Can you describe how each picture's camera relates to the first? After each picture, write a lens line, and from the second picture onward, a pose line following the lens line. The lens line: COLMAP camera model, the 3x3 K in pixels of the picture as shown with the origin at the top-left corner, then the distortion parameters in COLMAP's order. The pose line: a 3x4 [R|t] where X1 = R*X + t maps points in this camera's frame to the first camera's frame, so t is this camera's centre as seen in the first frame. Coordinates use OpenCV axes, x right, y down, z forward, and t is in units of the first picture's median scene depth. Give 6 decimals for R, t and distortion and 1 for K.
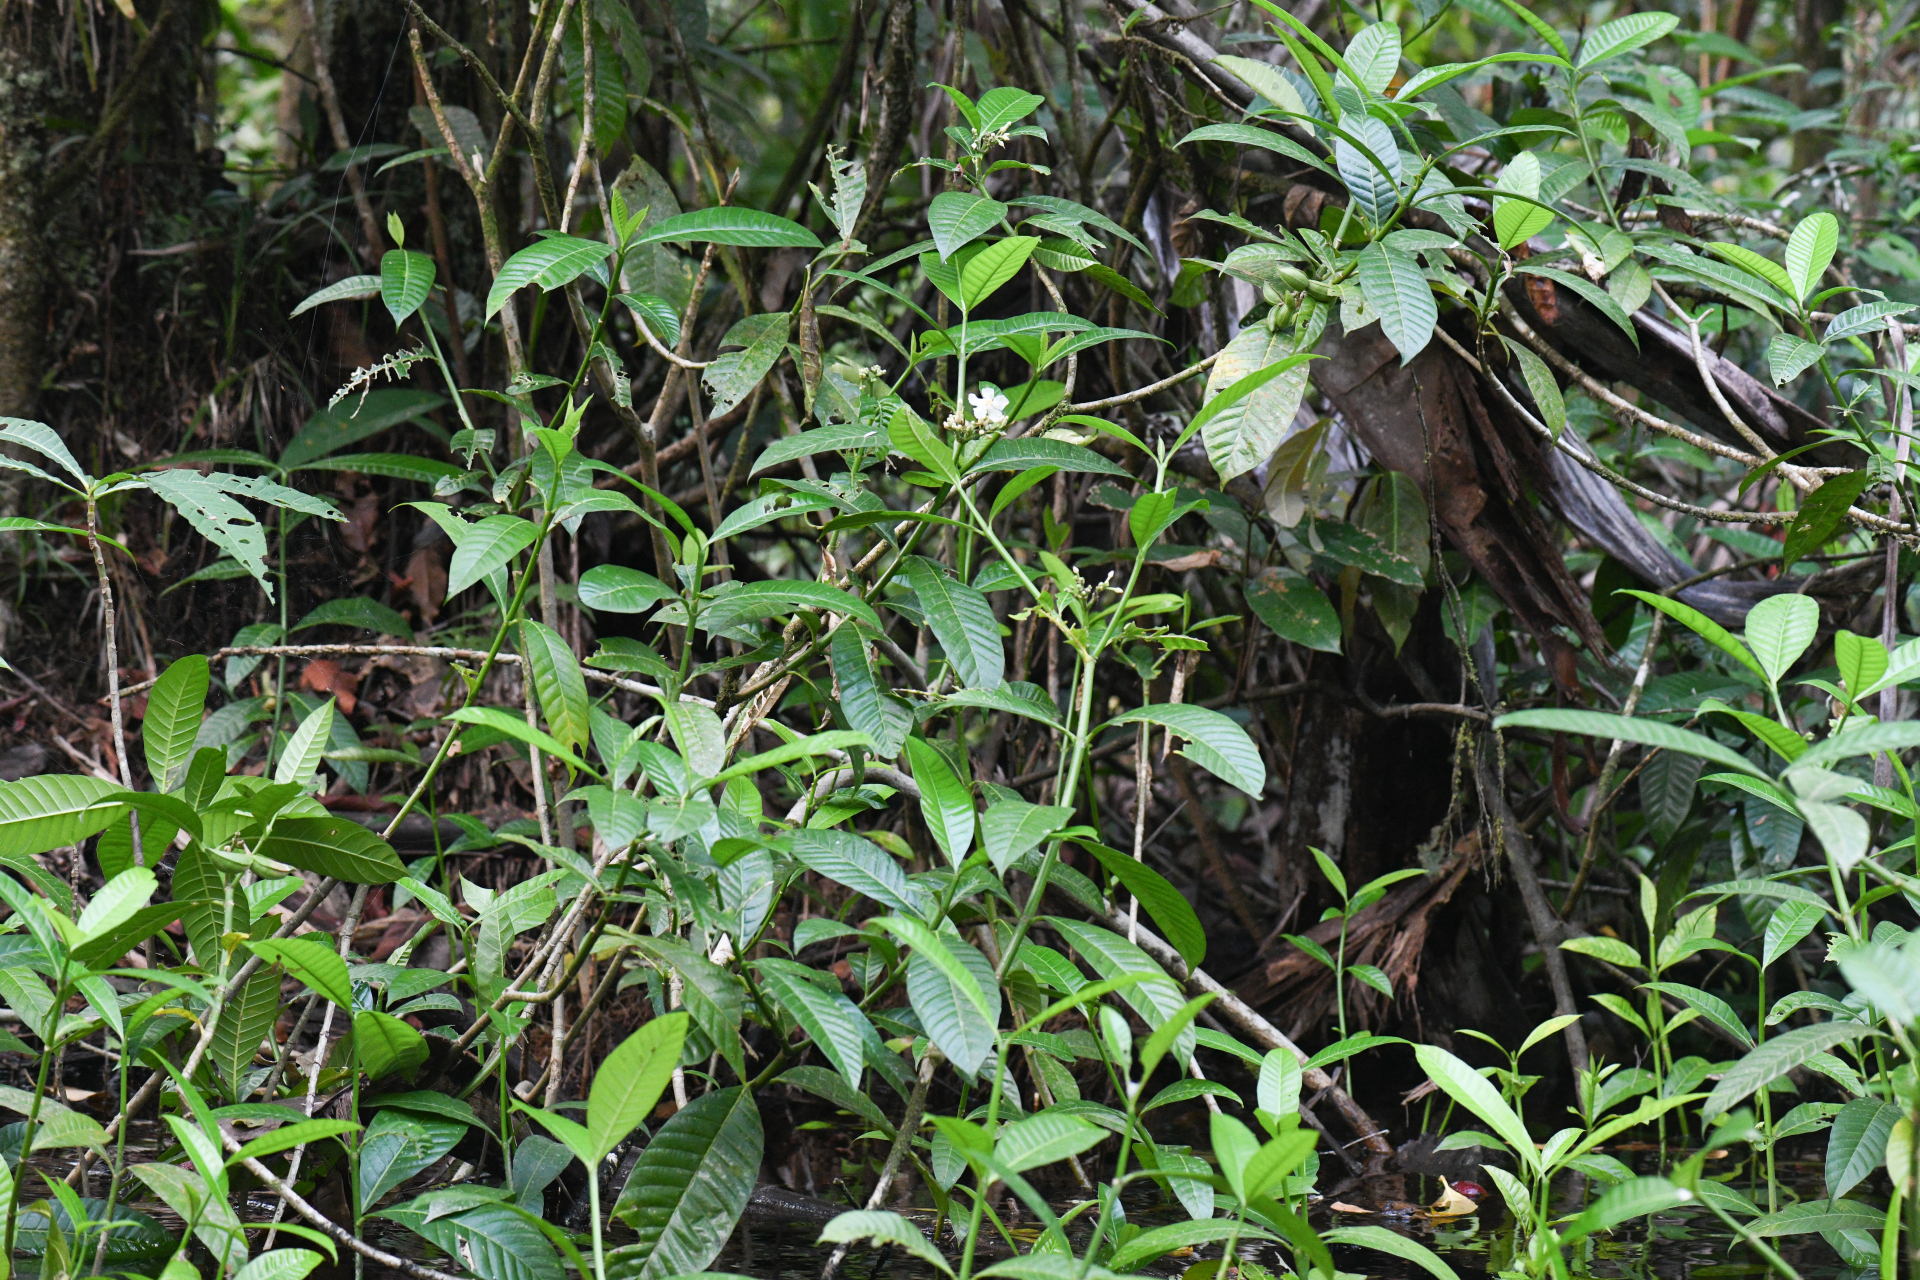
lens RADIAL K [[5778.3, 0, 960.0], [0, 5778.3, 640.0], [0, 0, 1]] dist [-0.161886, -0.279741]
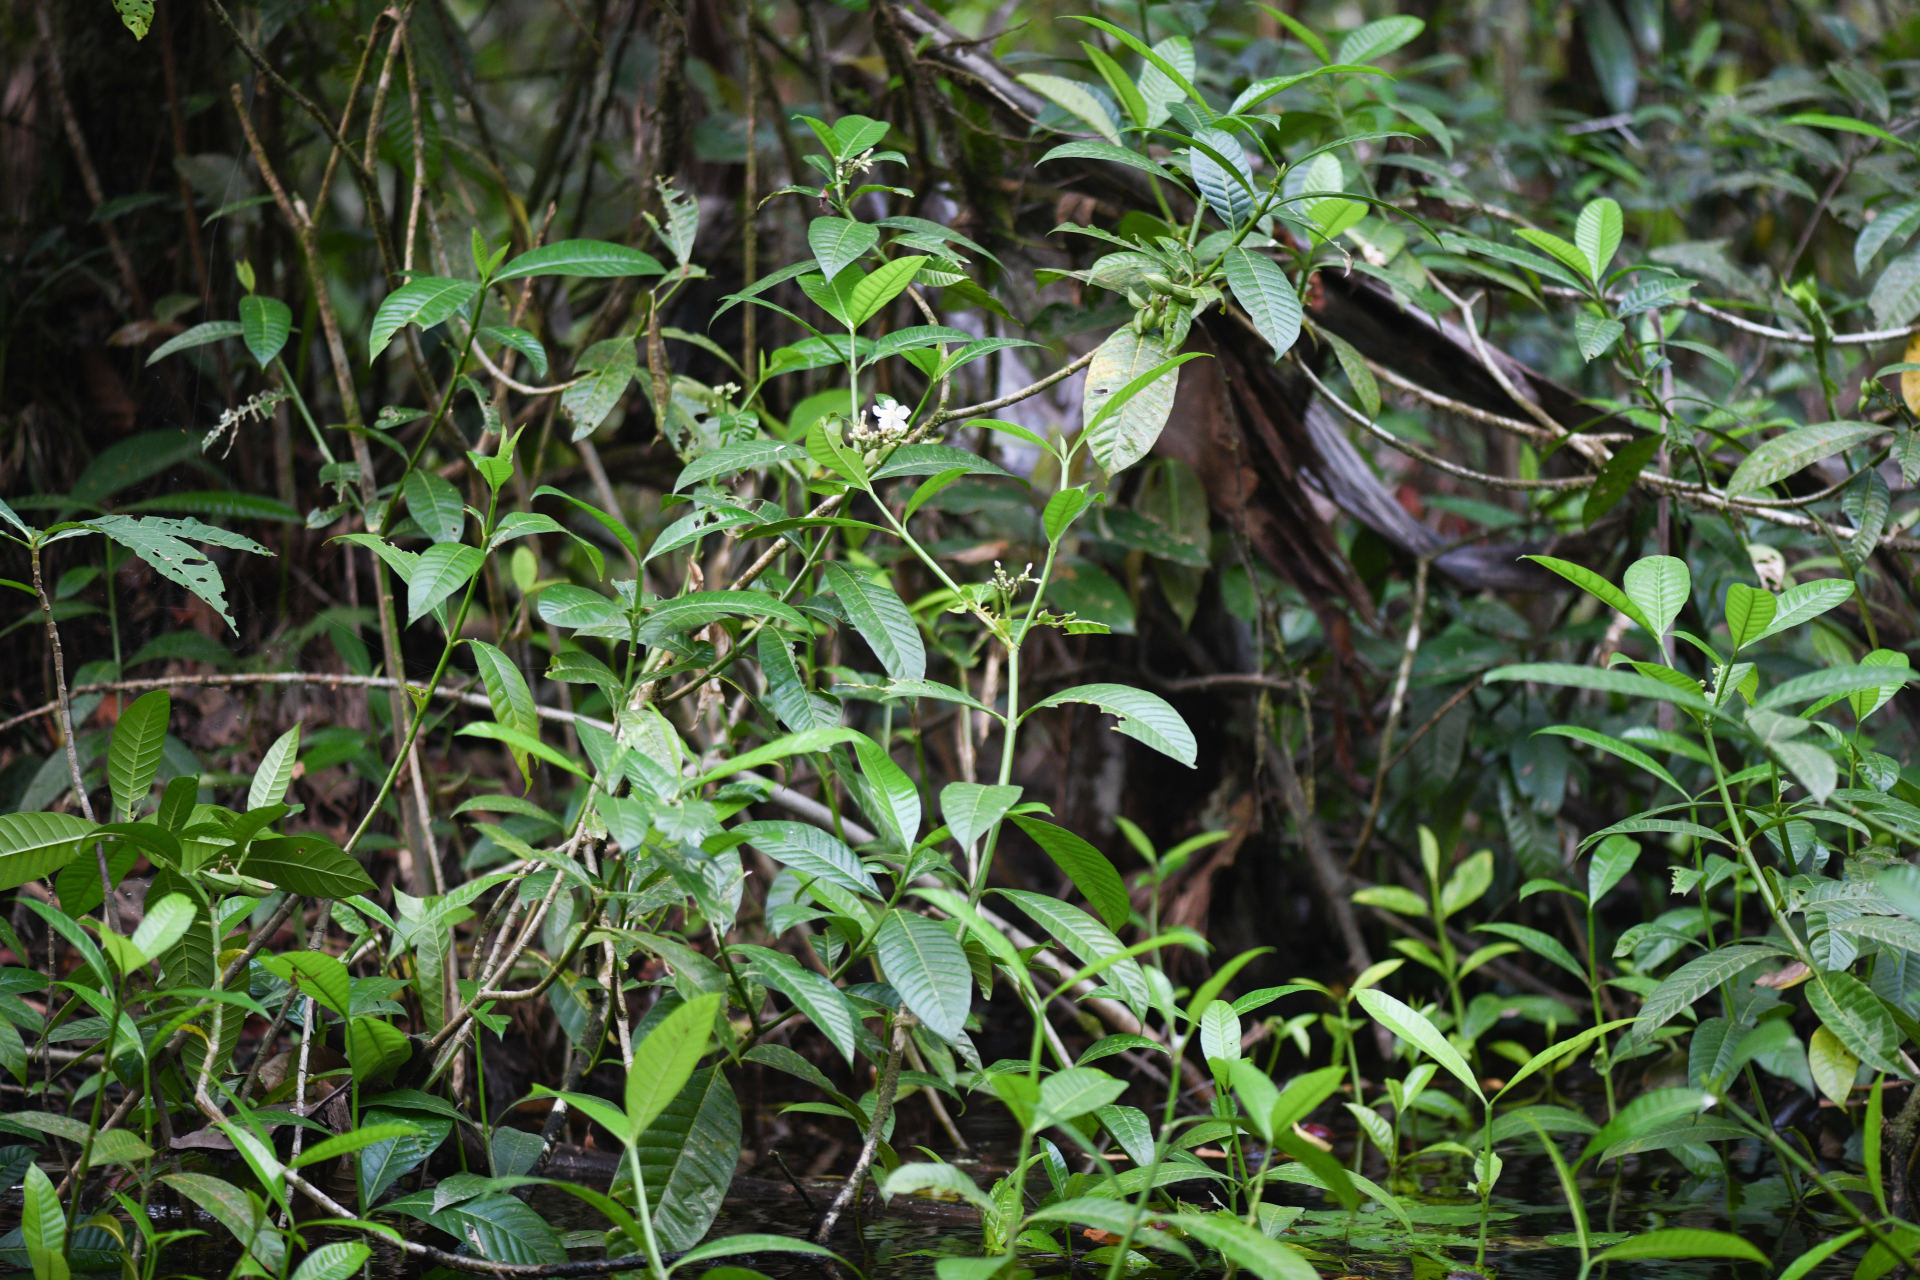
lens RADIAL K [[5778.3, 0, 960.0], [0, 5778.3, 640.0], [0, 0, 1]] dist [-0.161886, -0.279741]
pose [[0.992957, -0.053922, 0.105497, -0.092200], [0.053882, 0.998542, 0.003233, -0.001975], [-0.105517, 0.002474, 0.994414, -0.057840]]
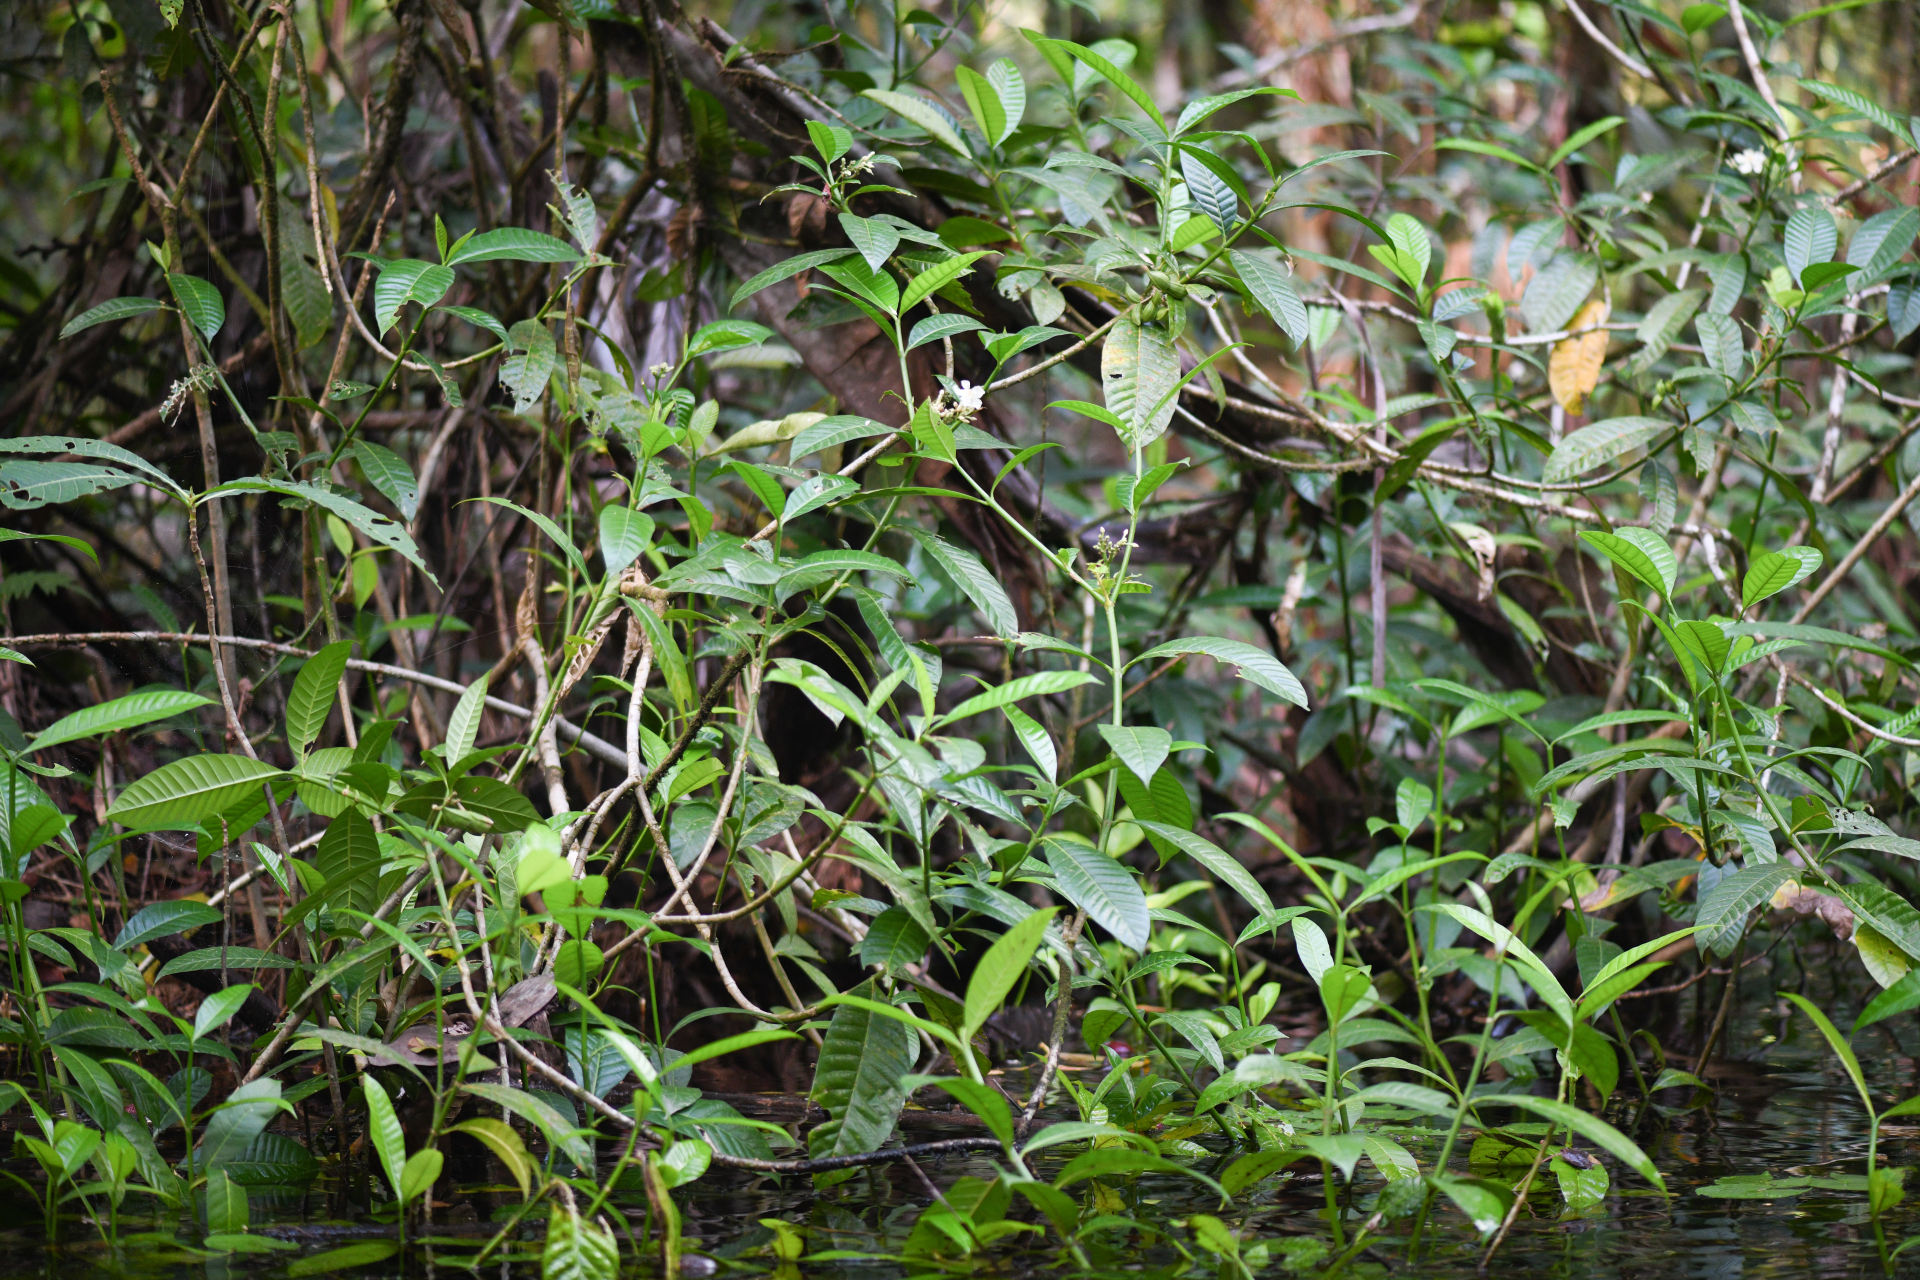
lens RADIAL K [[5778.3, 0, 960.0], [0, 5778.3, 640.0], [0, 0, 1]] dist [-0.161886, -0.279741]
pose [[0.919078, -0.049086, 0.391007, -0.436278], [0.045569, 0.998794, 0.018275, -0.011735], [-0.391433, 0.001022, 0.920206, -0.079538]]
